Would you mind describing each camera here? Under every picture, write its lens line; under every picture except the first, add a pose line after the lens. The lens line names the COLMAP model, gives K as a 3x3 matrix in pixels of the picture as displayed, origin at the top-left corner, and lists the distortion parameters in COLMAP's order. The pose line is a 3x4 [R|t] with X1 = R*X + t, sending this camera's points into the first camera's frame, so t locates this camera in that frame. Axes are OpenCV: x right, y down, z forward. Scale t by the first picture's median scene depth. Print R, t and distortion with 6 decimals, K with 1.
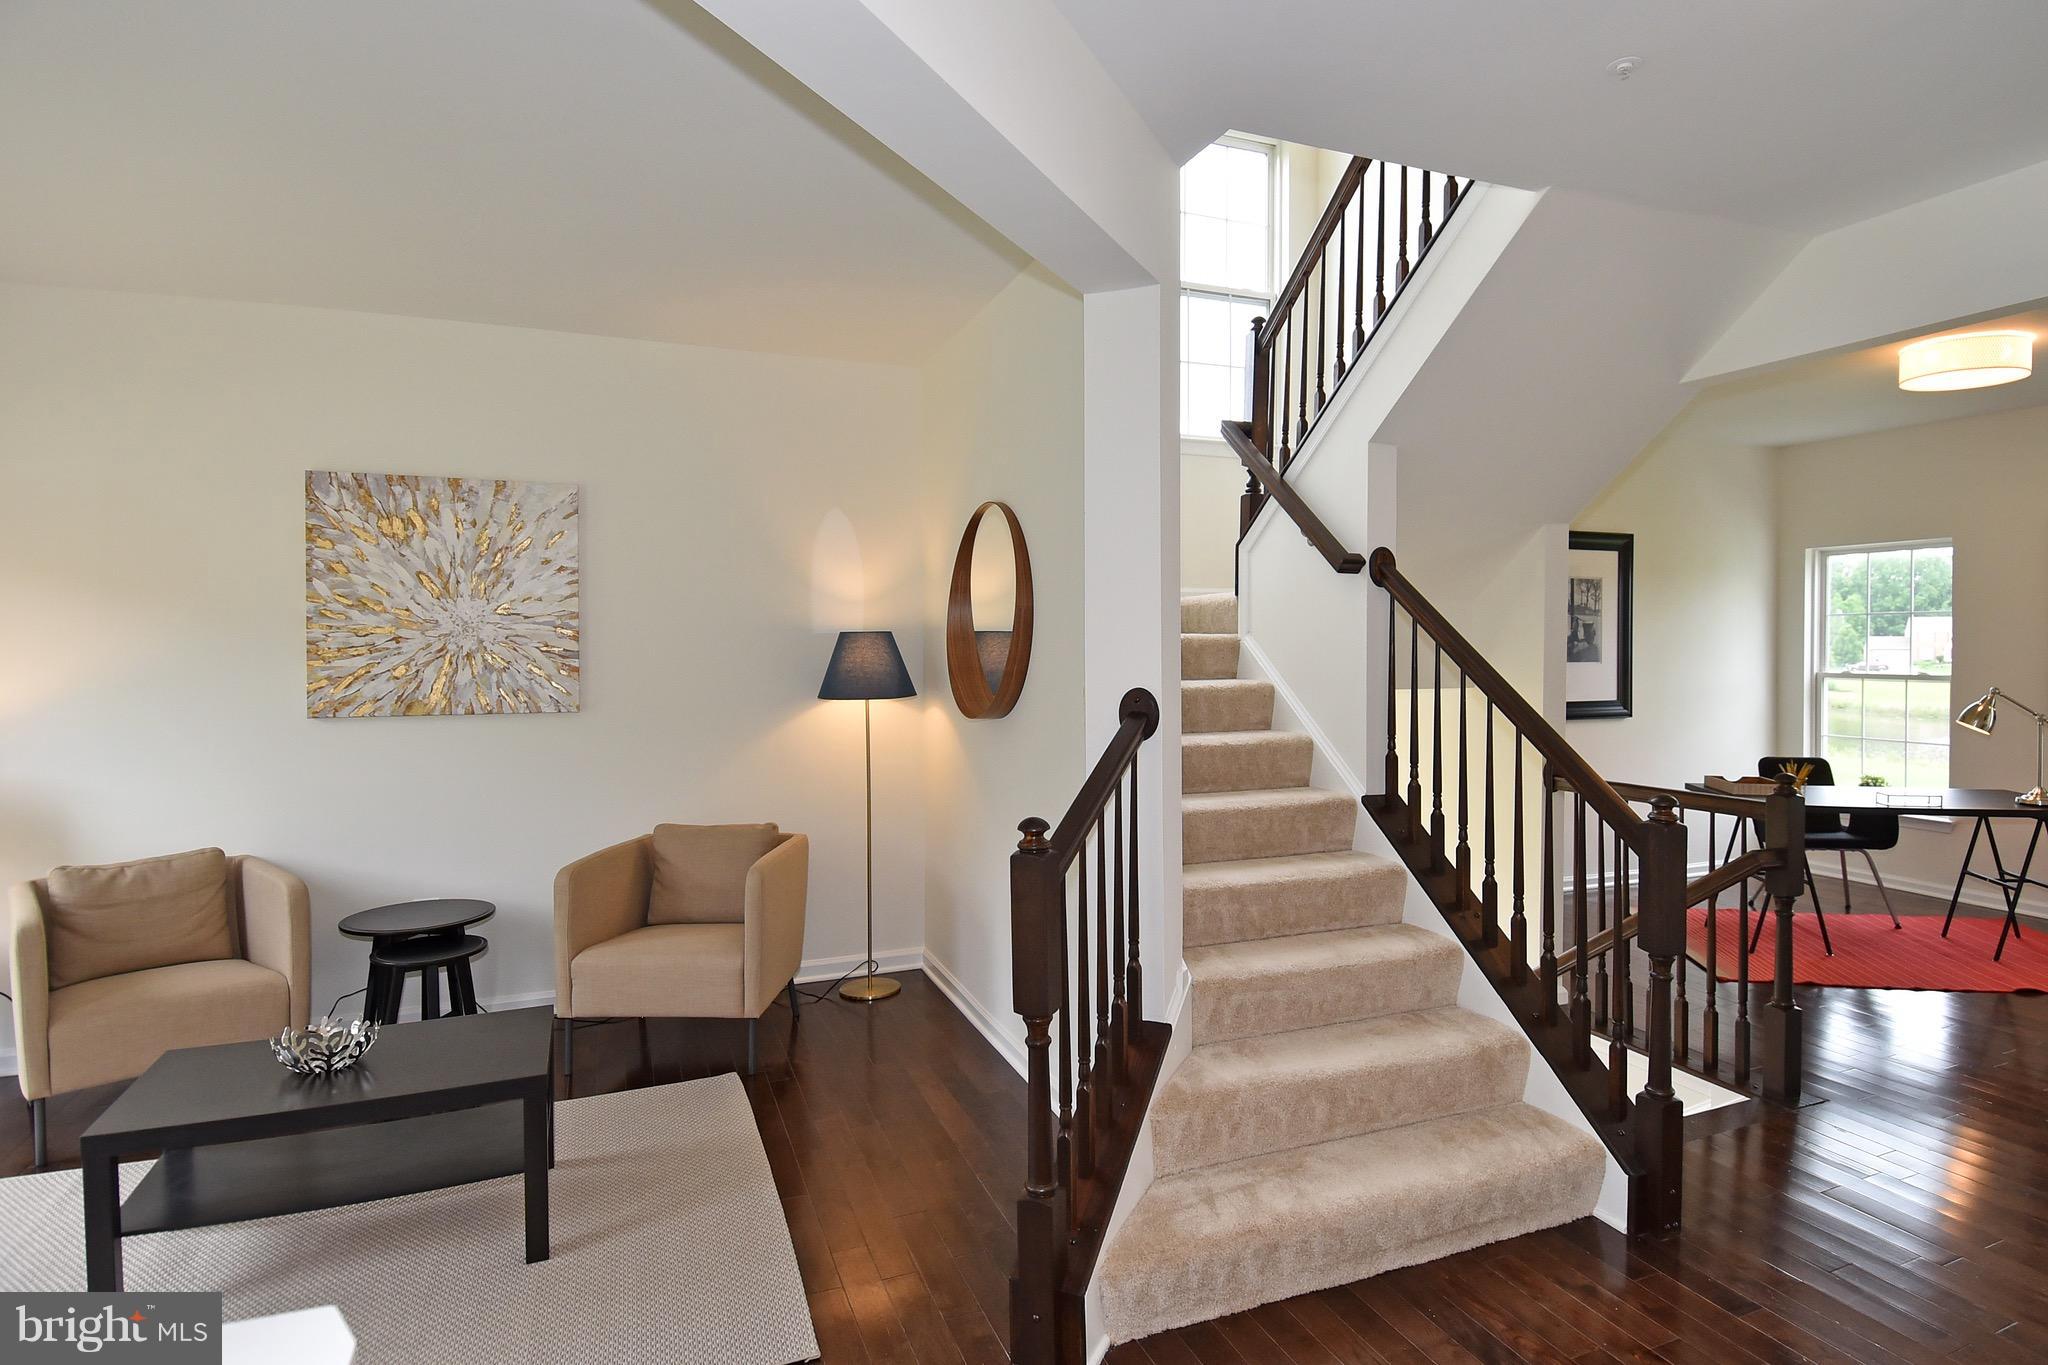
lens RADIAL K [[1093.5, 0, 1064.5], [0, 1093.5, 643.4], [0, 0, 1]] dist [0.042657, -0.044235]
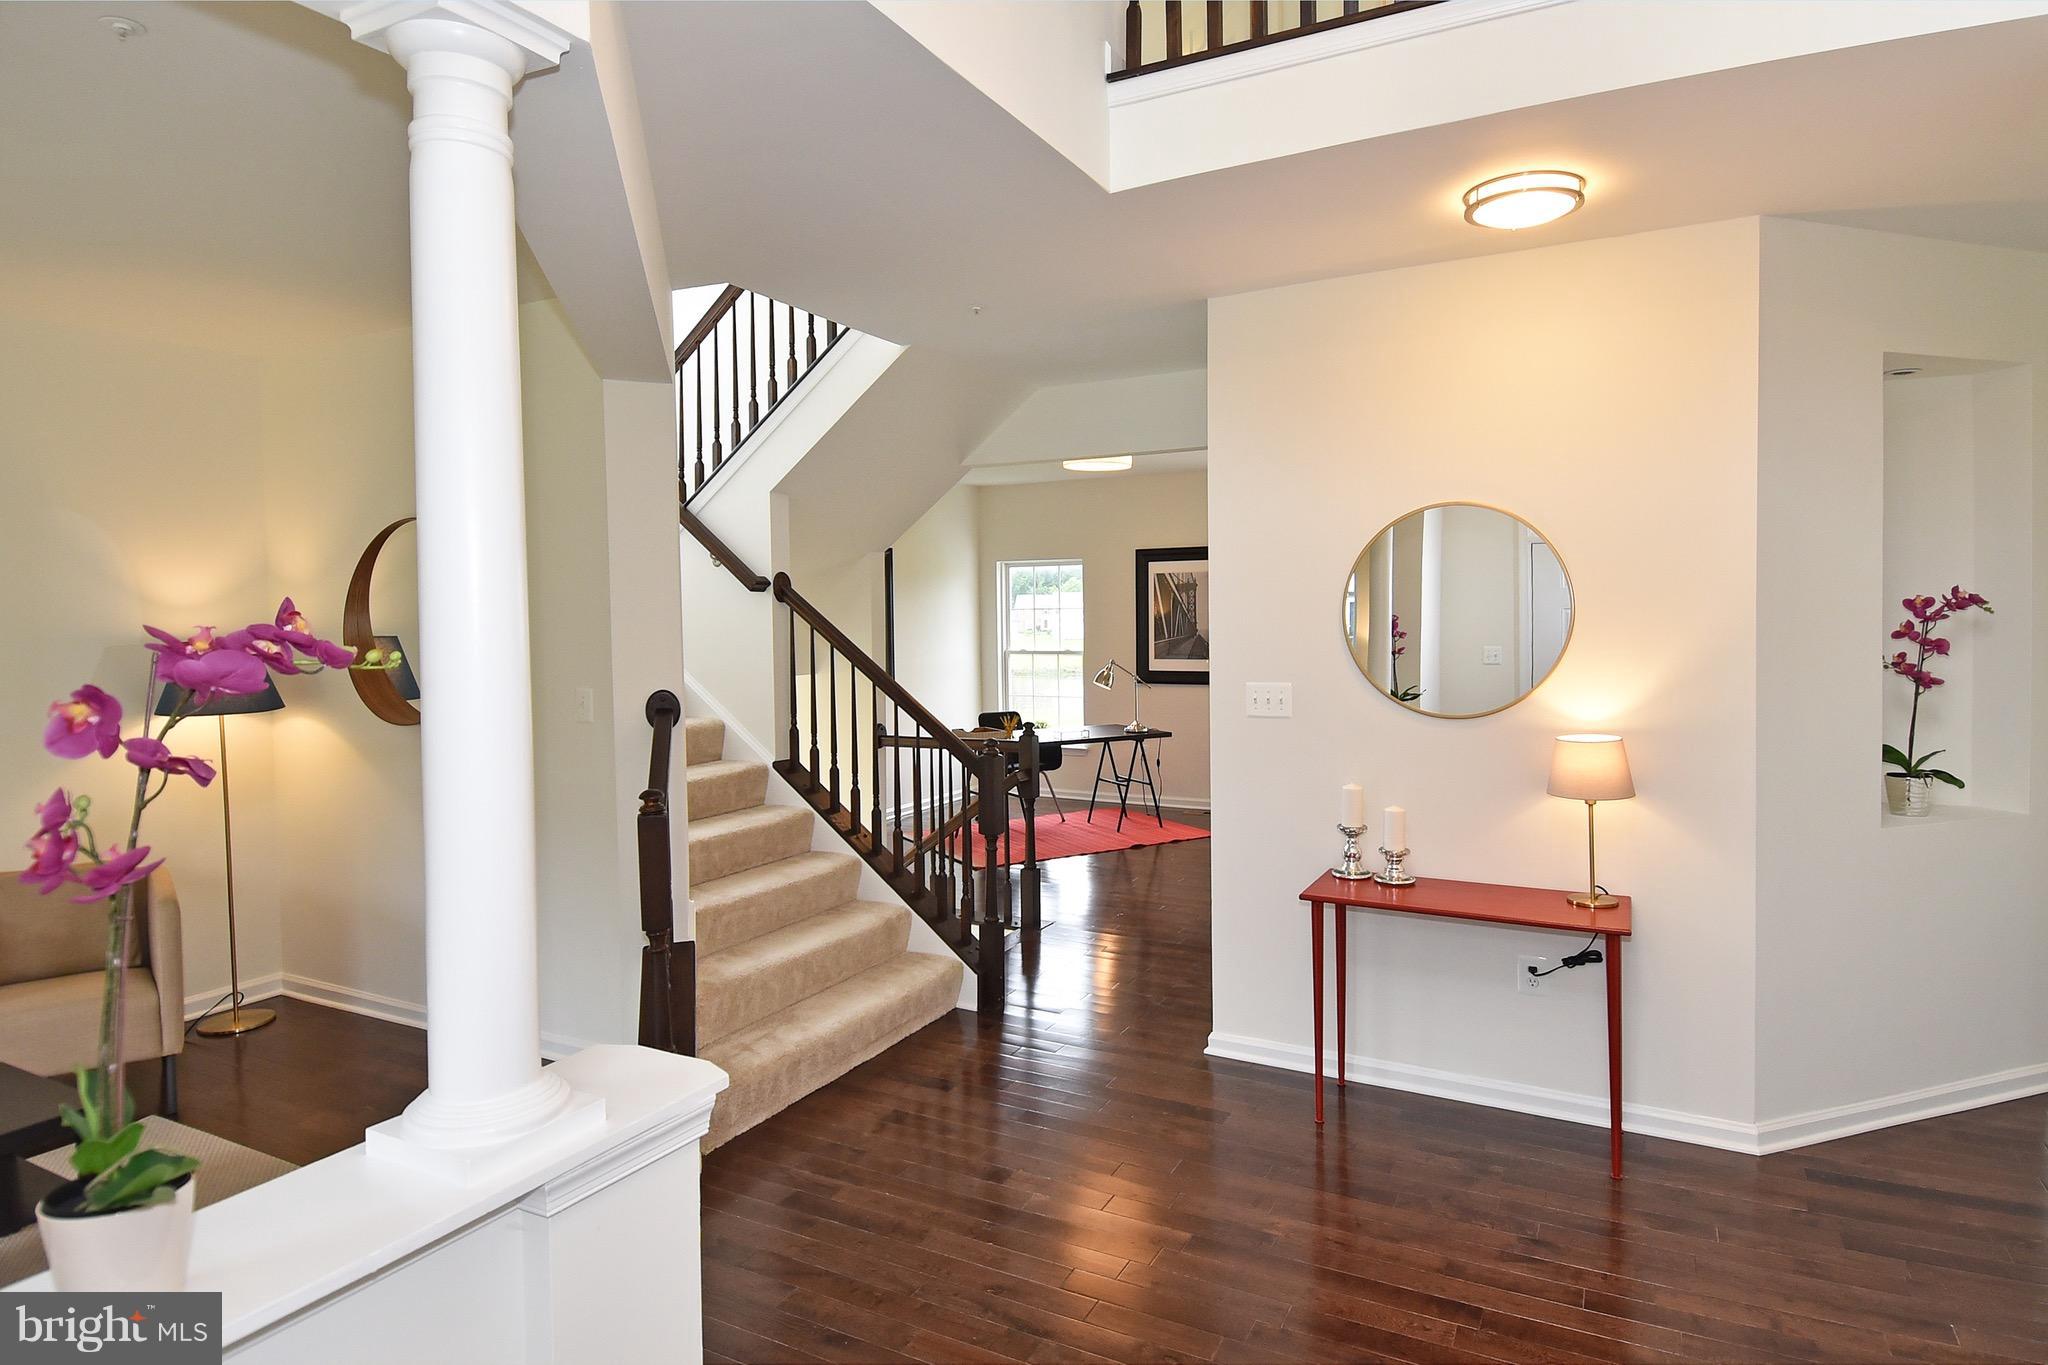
lens RADIAL K [[1100.8, 0, 1056.5], [0, 1100.8, 651.5], [0, 0, 1]] dist [0.041847, -0.044271]
pose [[0.773724, -0.030408, 0.632792, -0.268634], [0.014082, 0.999426, 0.030807, -0.026334], [-0.633366, -0.014925, 0.773709, -0.209098]]
